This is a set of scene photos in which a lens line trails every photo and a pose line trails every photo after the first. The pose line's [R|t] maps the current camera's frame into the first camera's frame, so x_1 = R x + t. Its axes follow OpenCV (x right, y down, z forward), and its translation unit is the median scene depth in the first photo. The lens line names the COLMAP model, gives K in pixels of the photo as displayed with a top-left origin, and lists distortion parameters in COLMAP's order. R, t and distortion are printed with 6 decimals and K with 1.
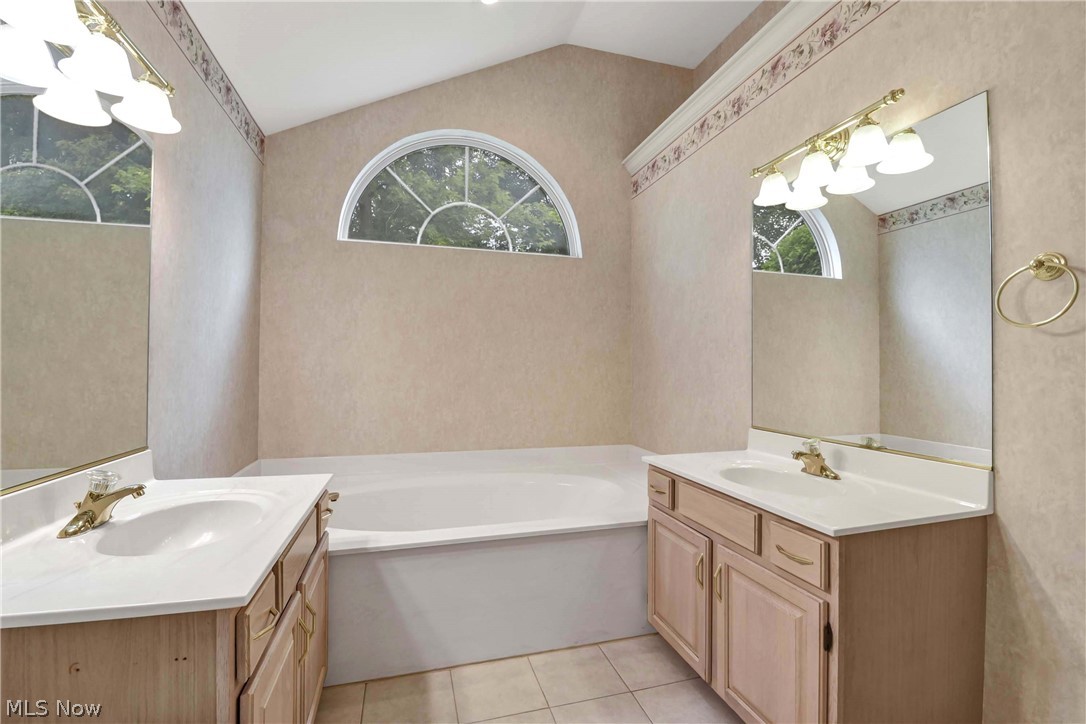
lens RADIAL K [[479.0, 0, 546.6], [0, 479.0, 360.2], [0, 0, 1]] dist [-0.000696, -0.009077]
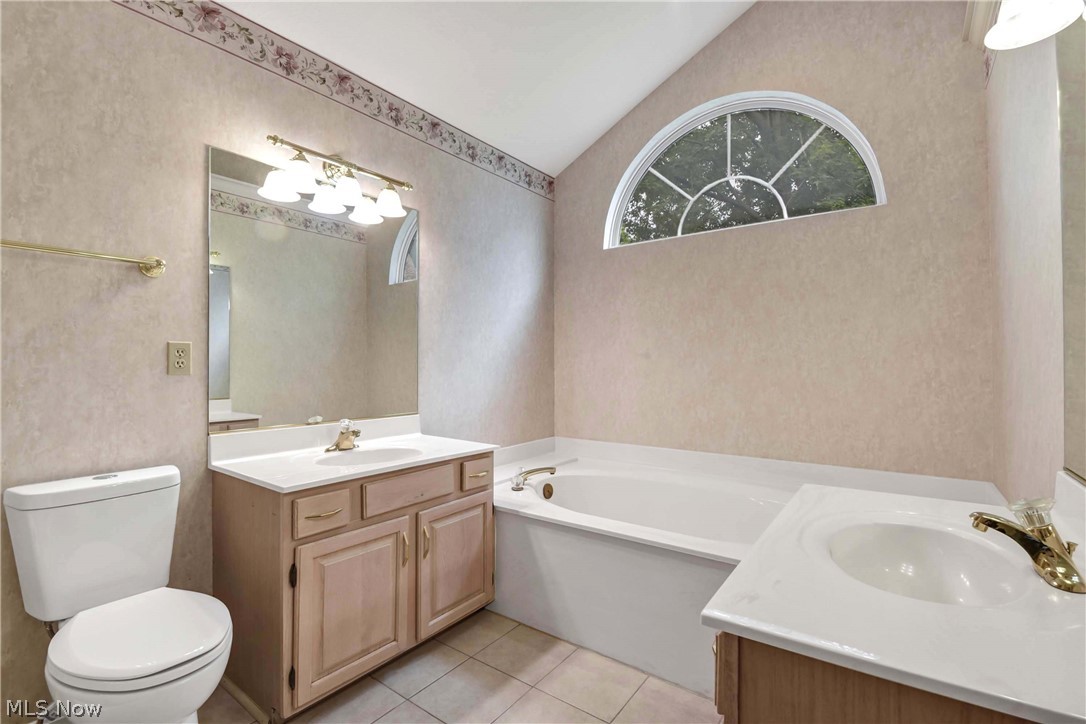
lens RADIAL K [[497.2, 0, 544.9], [0, 497.2, 360.0], [0, 0, 1]] dist [-0.004058, -0.001502]
pose [[0.603501, -0.015420, -0.797213, 0.409315], [0.017159, 0.999833, -0.006349, 0.013412], [0.797178, -0.009848, 0.603664, 0.186509]]
